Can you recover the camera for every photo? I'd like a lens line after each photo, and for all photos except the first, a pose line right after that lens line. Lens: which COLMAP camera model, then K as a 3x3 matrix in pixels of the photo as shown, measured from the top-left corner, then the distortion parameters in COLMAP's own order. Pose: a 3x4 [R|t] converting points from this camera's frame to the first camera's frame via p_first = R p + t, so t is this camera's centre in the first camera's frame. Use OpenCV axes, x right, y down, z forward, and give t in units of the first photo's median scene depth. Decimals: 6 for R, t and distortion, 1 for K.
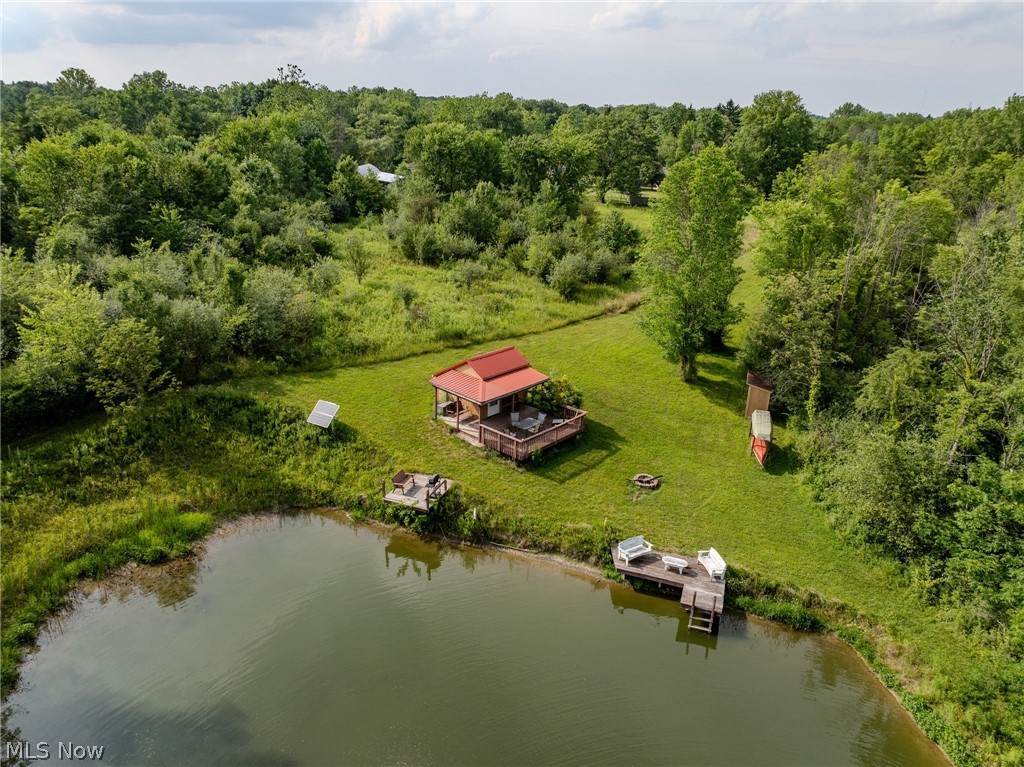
lens RADIAL K [[720.2, 0, 515.3], [0, 720.2, 382.2], [0, 0, 1]] dist [-0.042901, 0.003874]
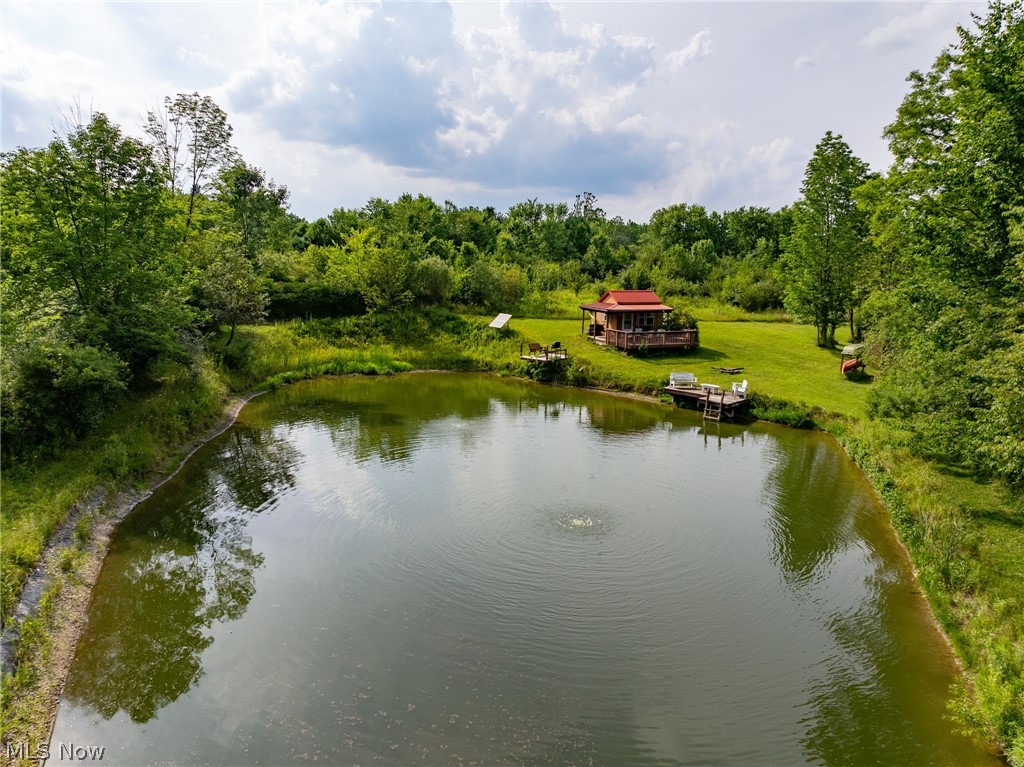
lens RADIAL K [[720.2, 0, 511.4], [0, 720.2, 384.1], [0, 0, 1]] dist [-0.042901, 0.003874]
pose [[0.913560, 0.062625, -0.401854, 0.334317], [-0.142704, 0.974611, -0.172536, 0.420619], [0.380847, 0.214968, 0.899302, -0.227380]]
